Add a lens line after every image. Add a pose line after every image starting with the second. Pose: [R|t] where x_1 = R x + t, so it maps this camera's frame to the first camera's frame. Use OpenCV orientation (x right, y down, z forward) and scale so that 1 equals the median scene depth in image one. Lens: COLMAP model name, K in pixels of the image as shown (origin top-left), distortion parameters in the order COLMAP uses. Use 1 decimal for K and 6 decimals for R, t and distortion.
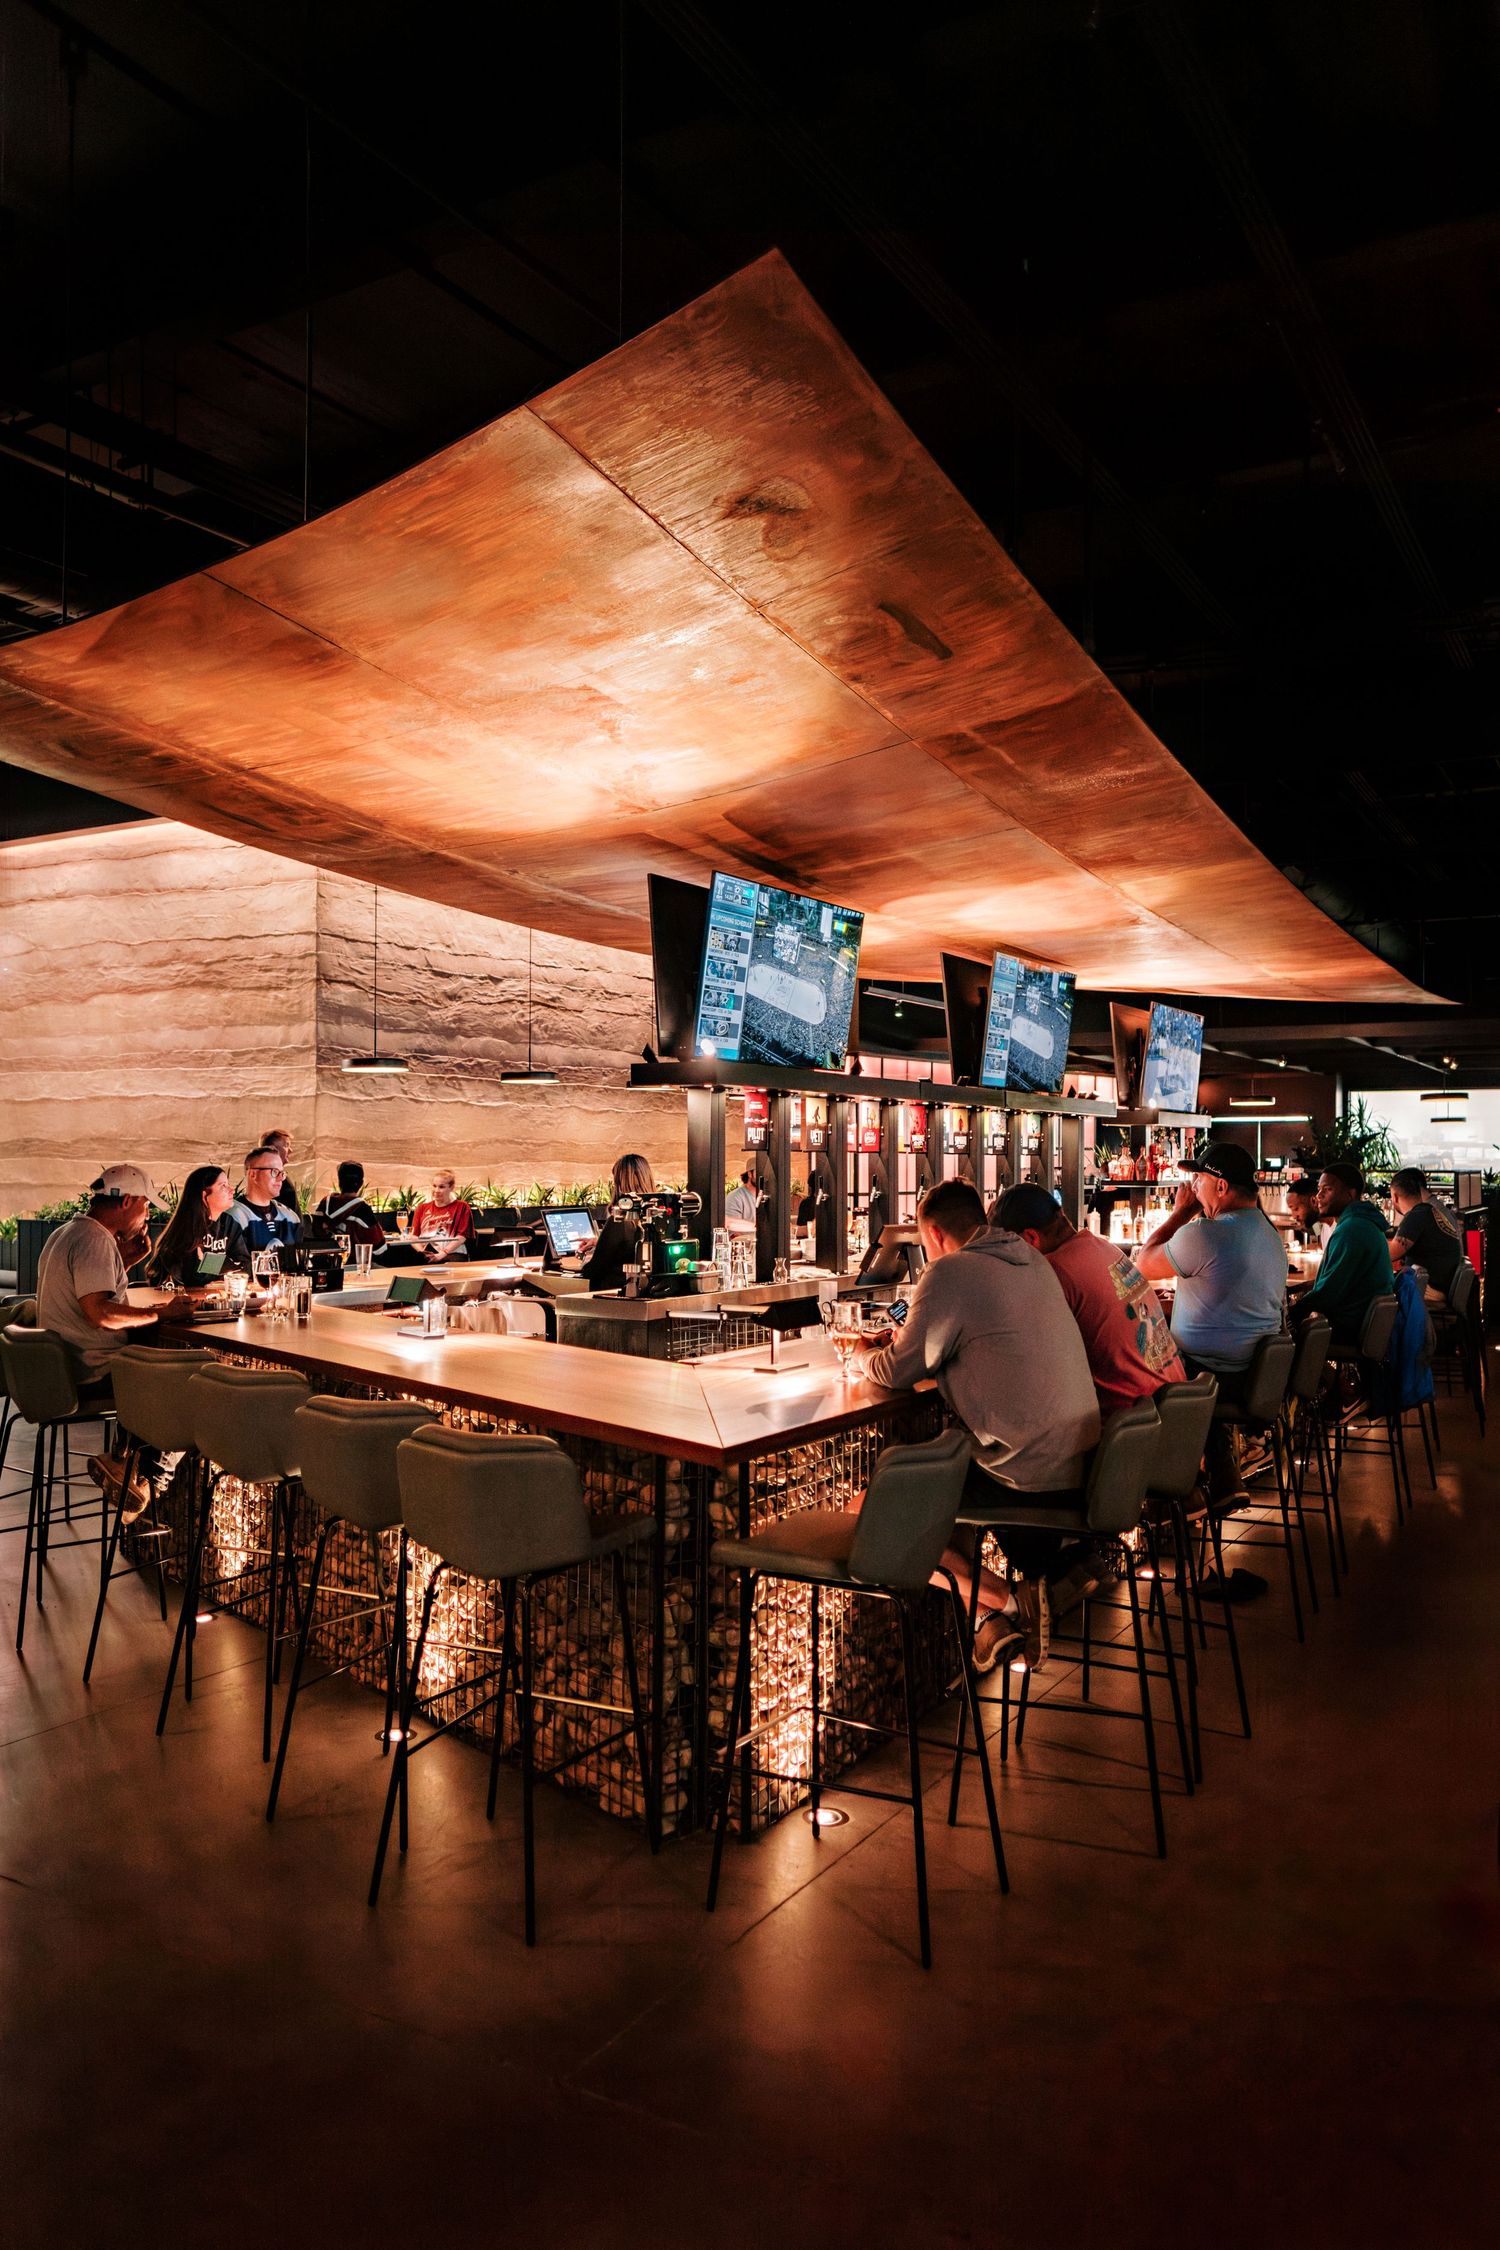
lens RADIAL K [[1635.4, 0, 753.9], [0, 1635.4, 1148.7], [0, 0, 1]] dist [-0.005768, -0.002591]
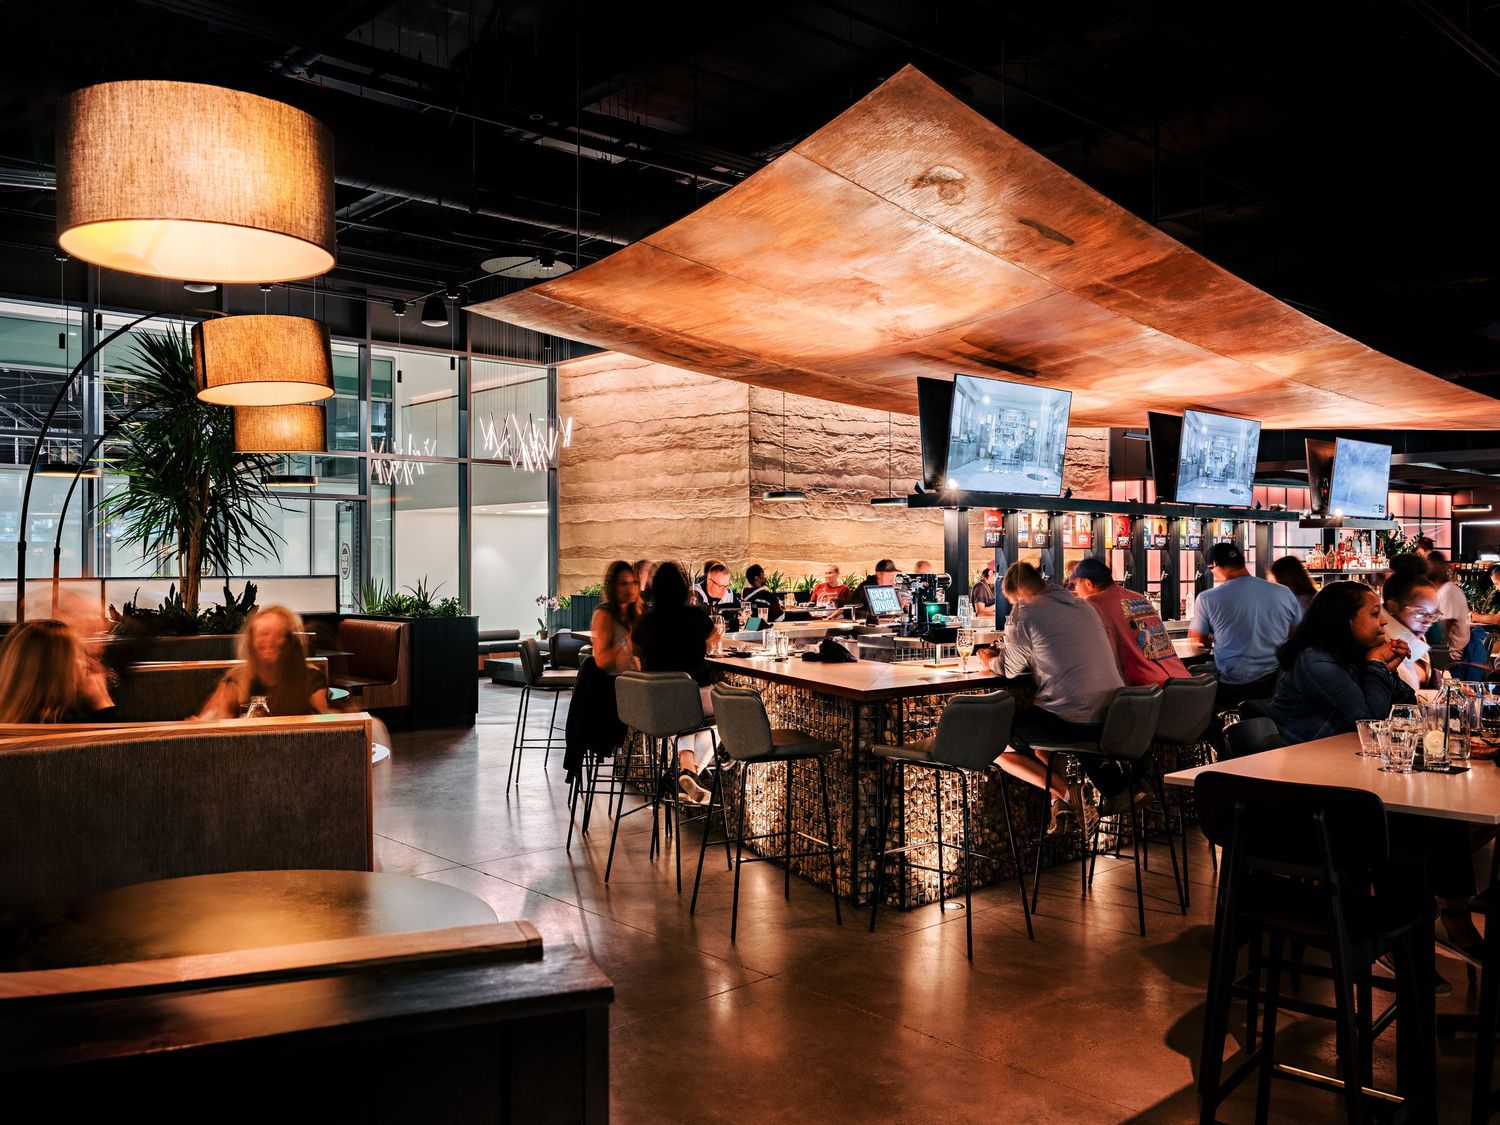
lens RADIAL K [[1225.7, 0, 750.0], [0, 1225.7, 562.5], [0, 0, 1]] dist [0.000453, 0.001665]
pose [[0.957952, -0.005936, -0.286867, 0.127834], [0.008251, 0.999942, 0.006864, 0.006182], [0.286809, -0.008942, 0.957946, -0.219210]]
